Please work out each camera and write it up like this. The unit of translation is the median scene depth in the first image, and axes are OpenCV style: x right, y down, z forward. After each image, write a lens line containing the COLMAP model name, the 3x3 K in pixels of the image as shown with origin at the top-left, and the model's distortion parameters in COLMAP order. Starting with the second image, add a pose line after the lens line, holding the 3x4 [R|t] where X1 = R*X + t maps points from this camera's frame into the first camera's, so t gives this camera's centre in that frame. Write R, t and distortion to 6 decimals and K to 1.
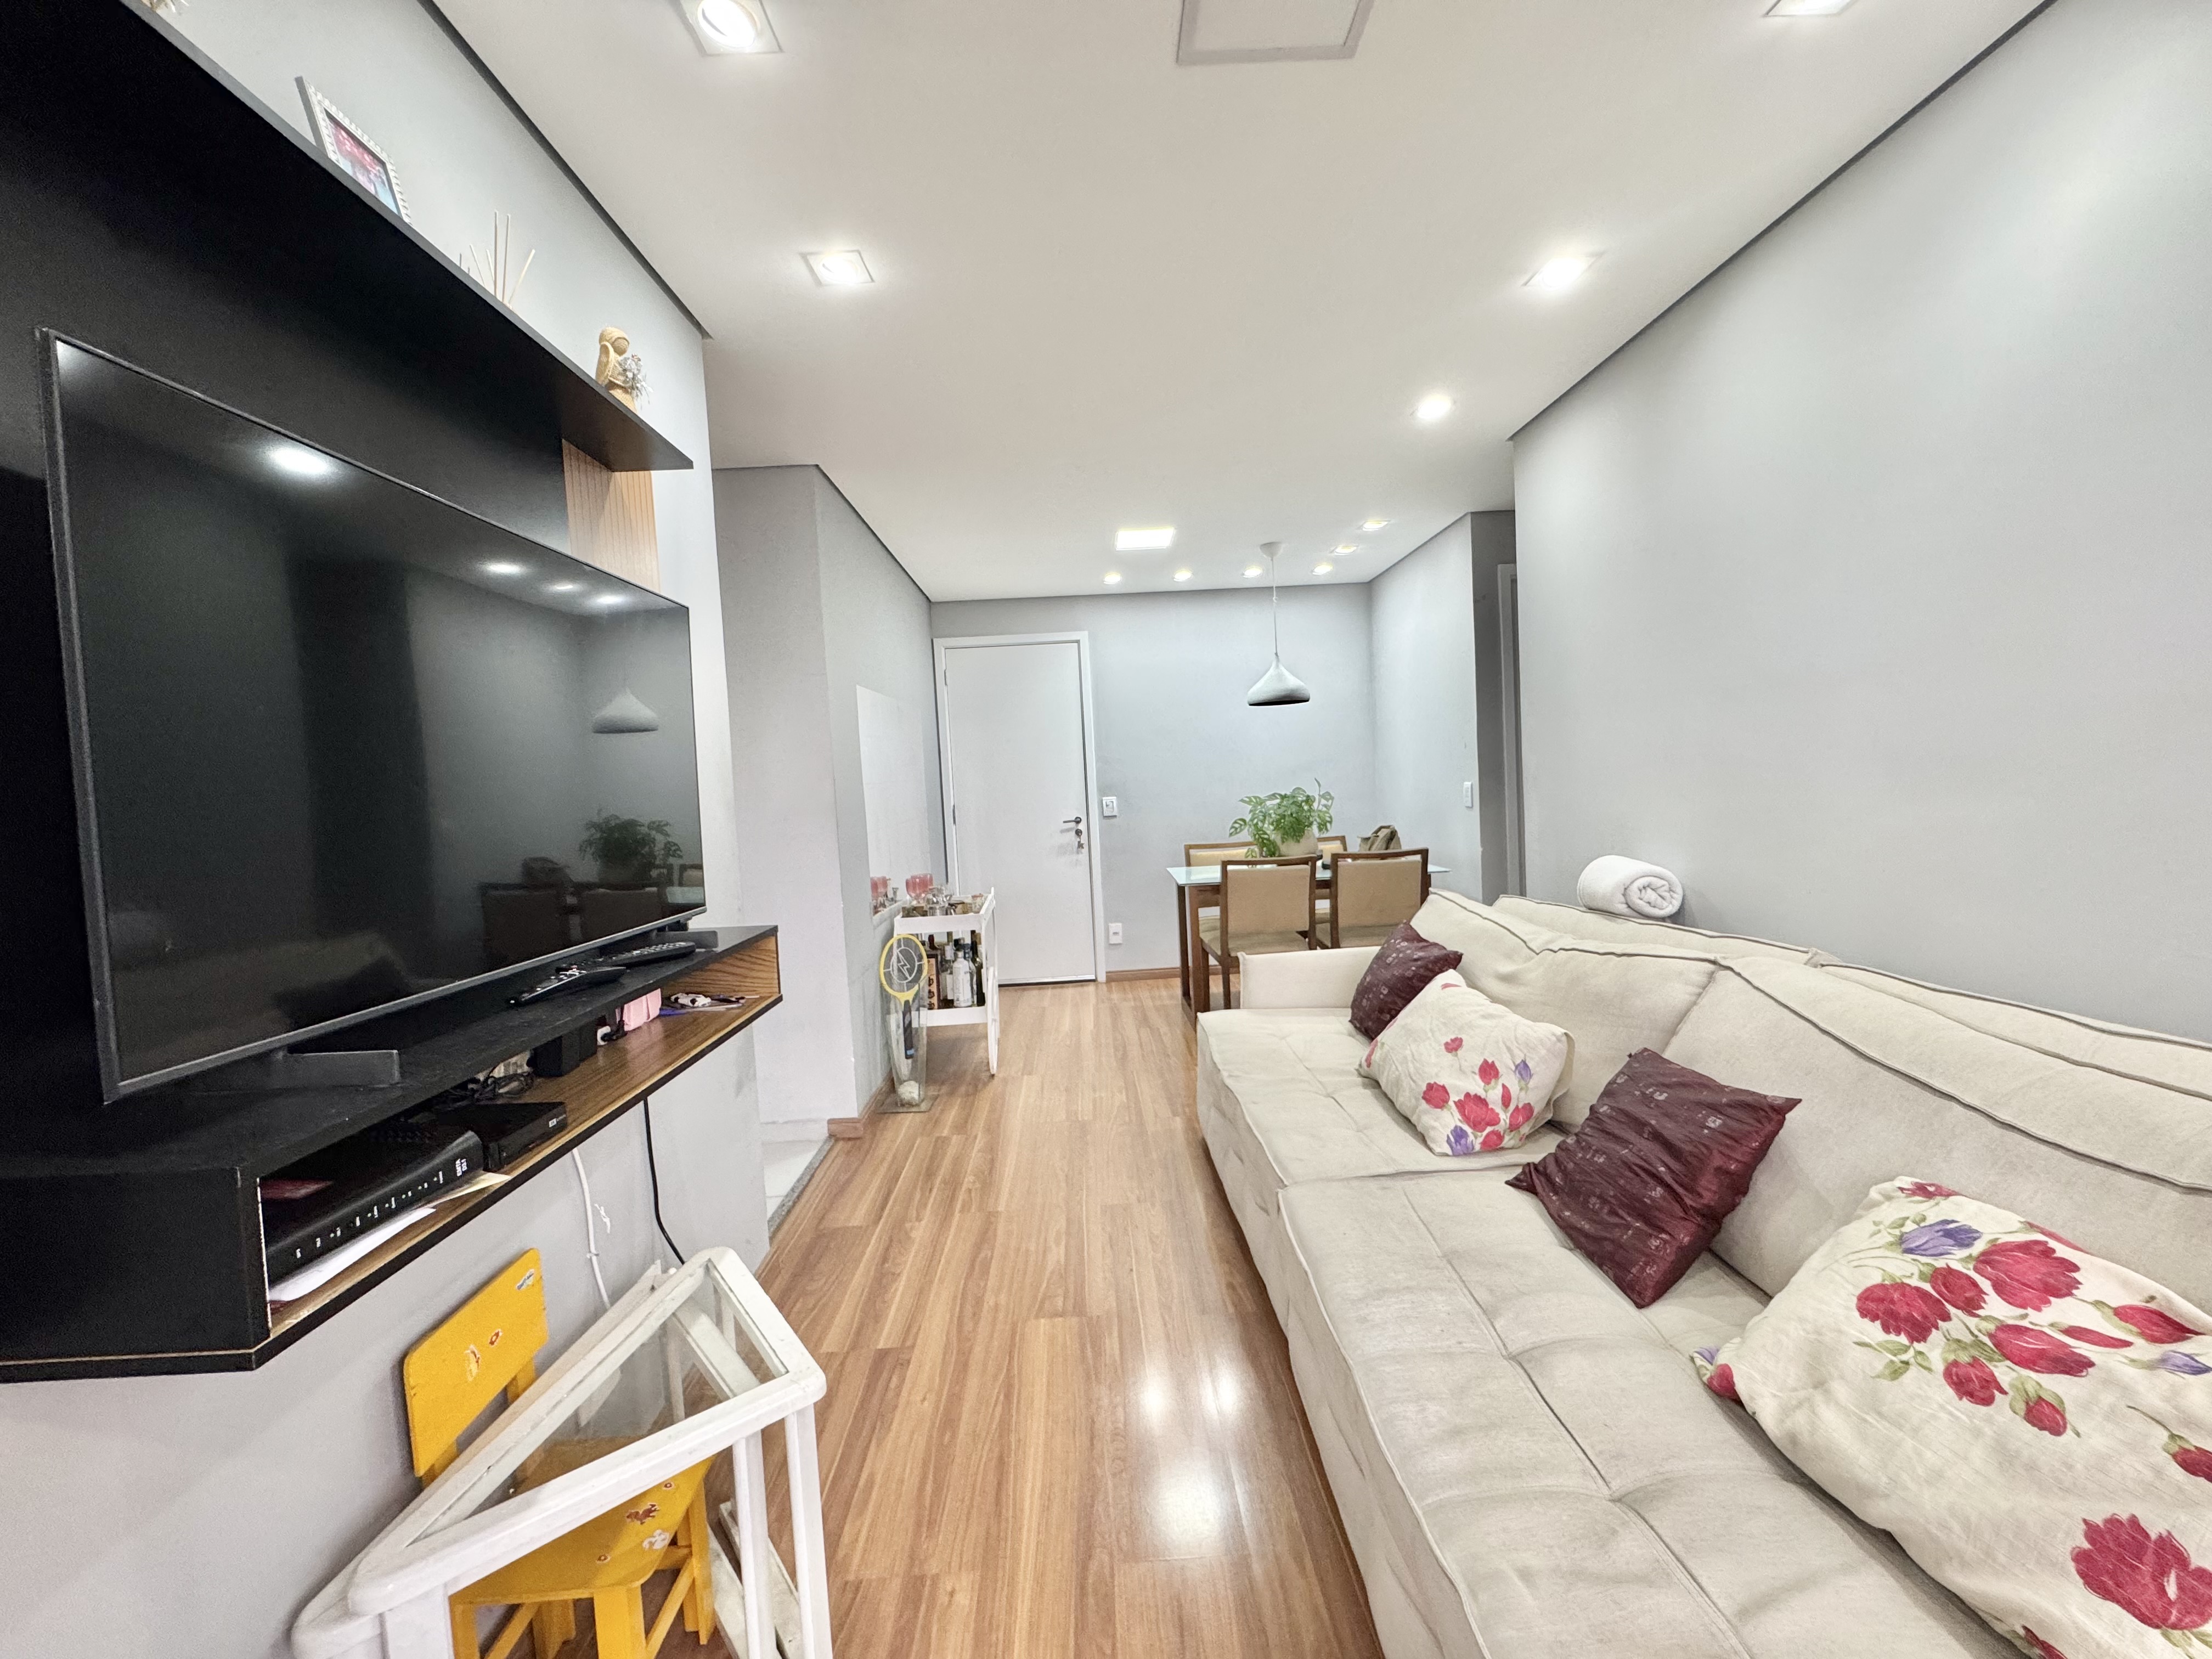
lens RADIAL K [[881.1, 0, 1104.8], [0, 881.1, 826.1], [0, 0, 1]] dist [-0.001463, 0.000350]
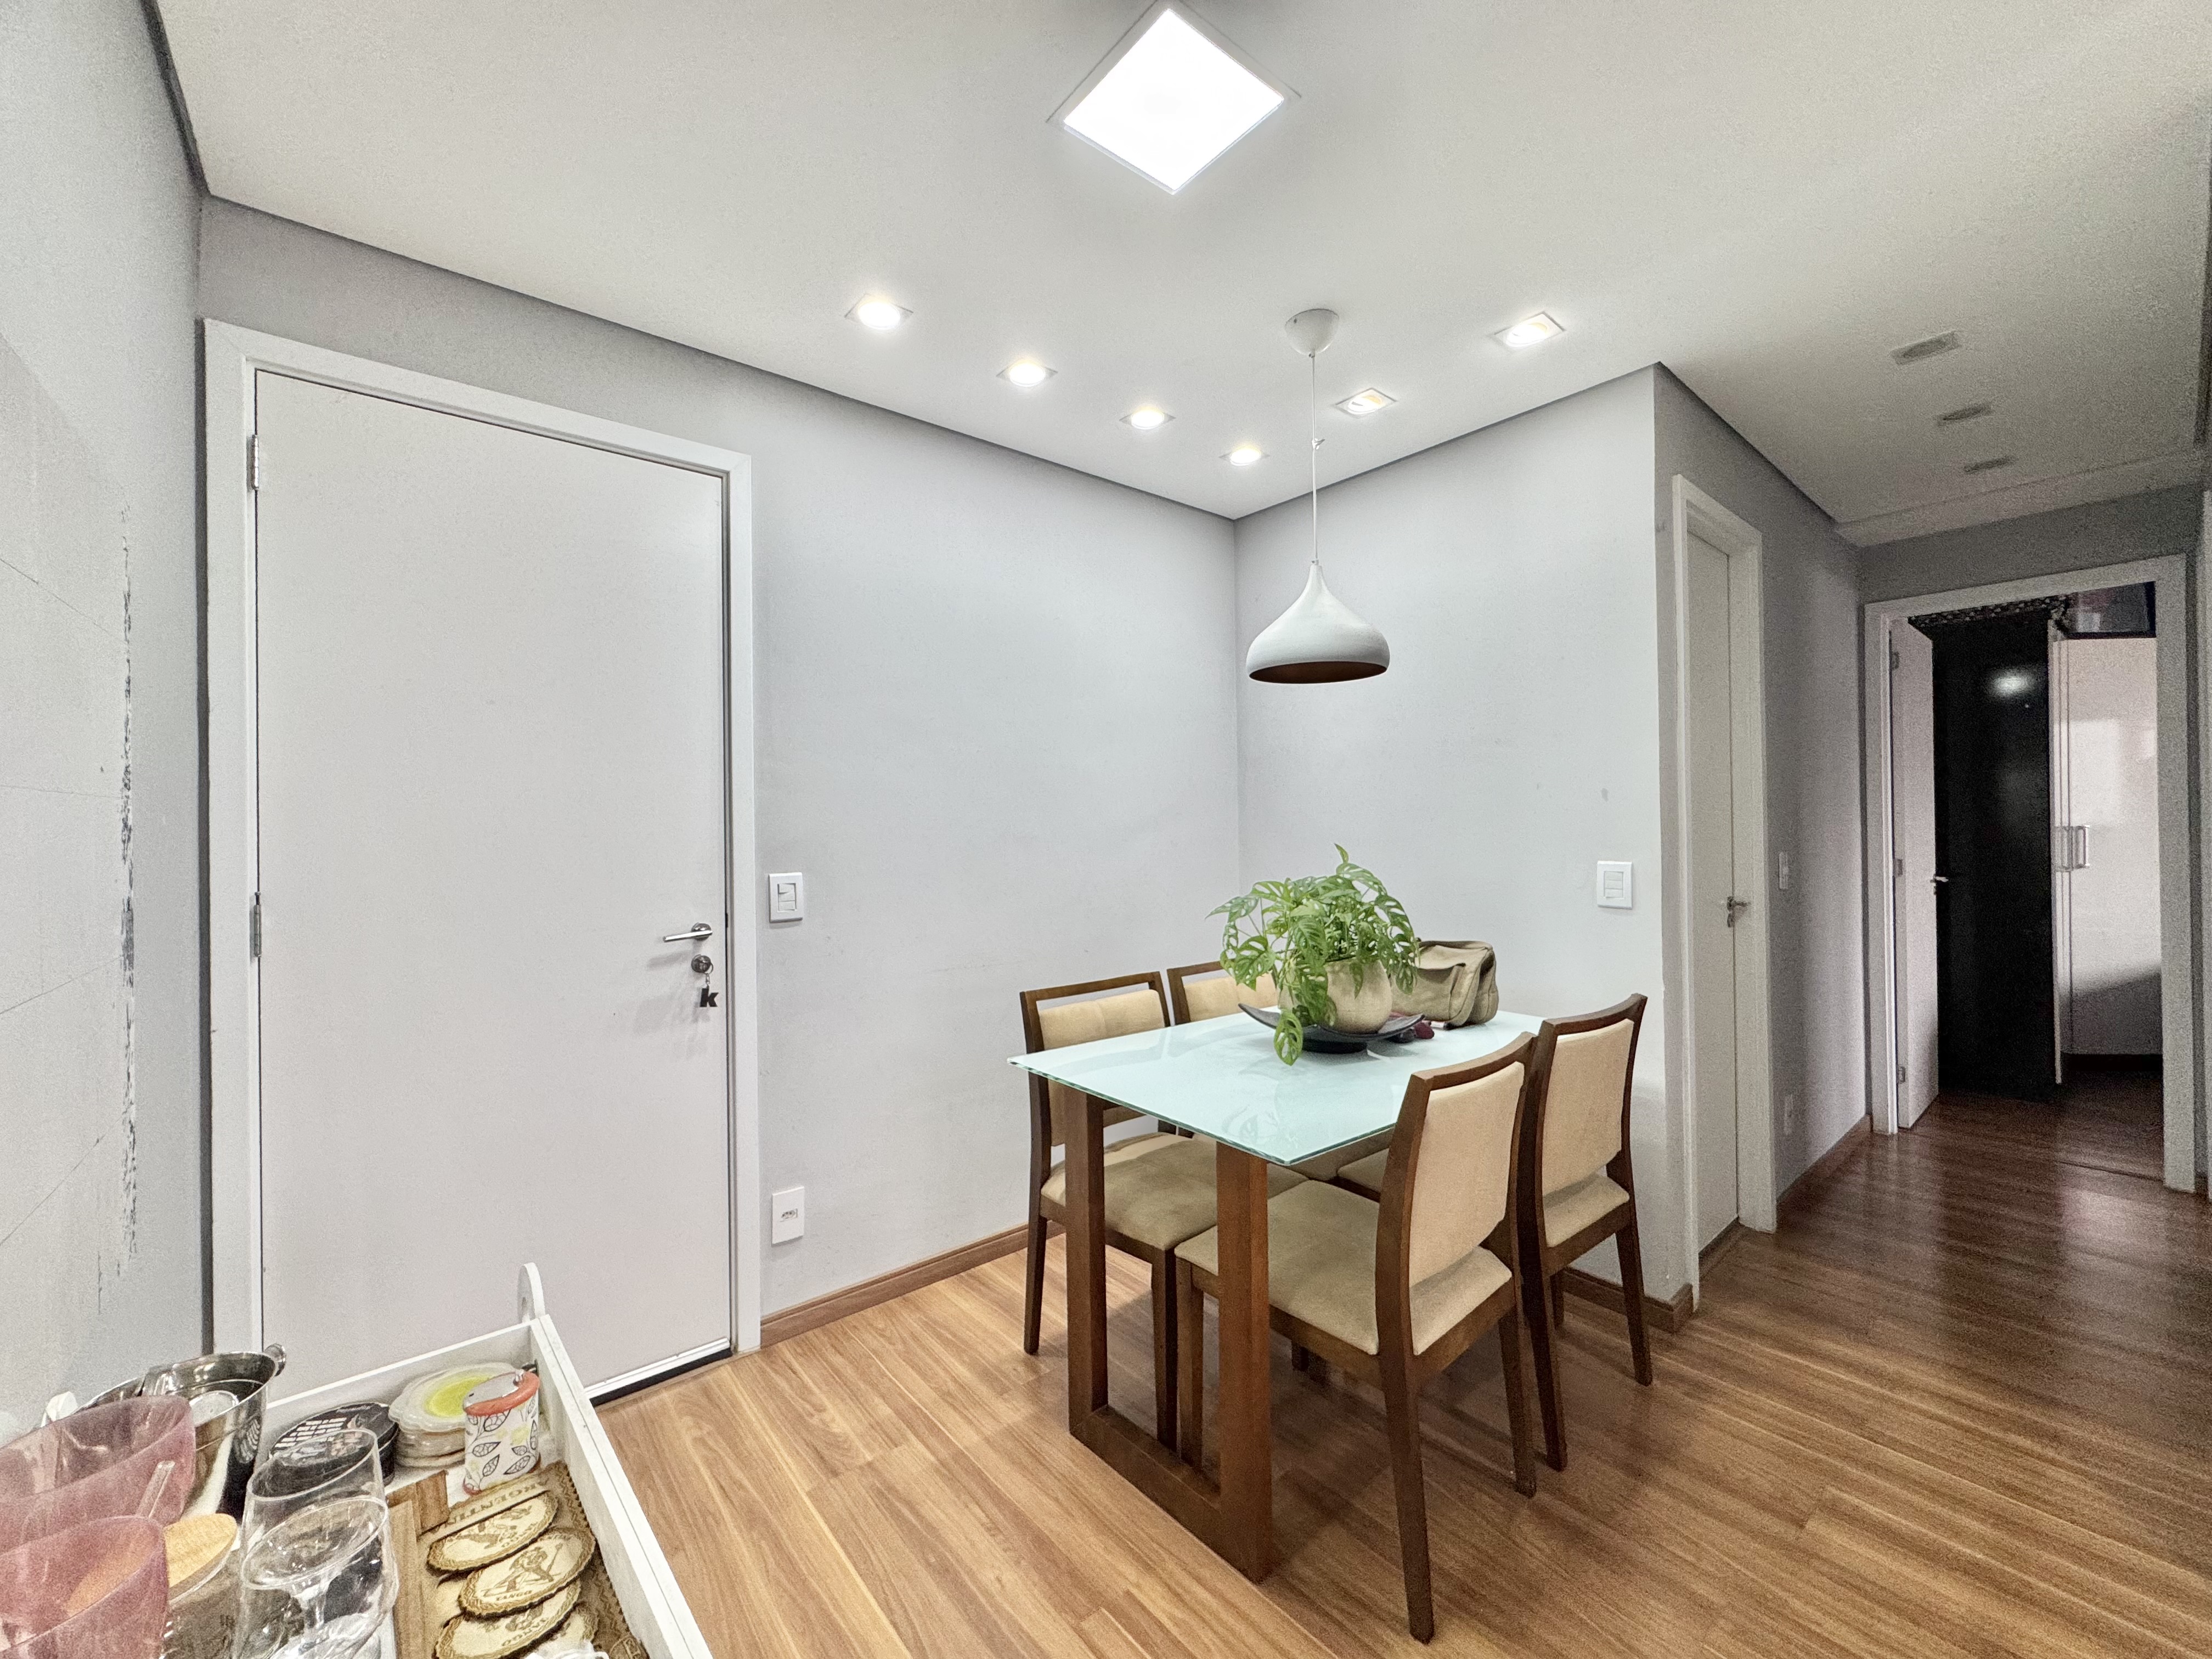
lens RADIAL K [[881.1, 0, 1104.8], [0, 881.1, 826.1], [0, 0, 1]] dist [-0.001463, 0.000350]
pose [[0.793455, 0.045588, 0.606919, -0.125179], [0.001475, 0.997044, -0.076821, -0.022755], [-0.608627, 0.061850, 0.791042, 0.588934]]
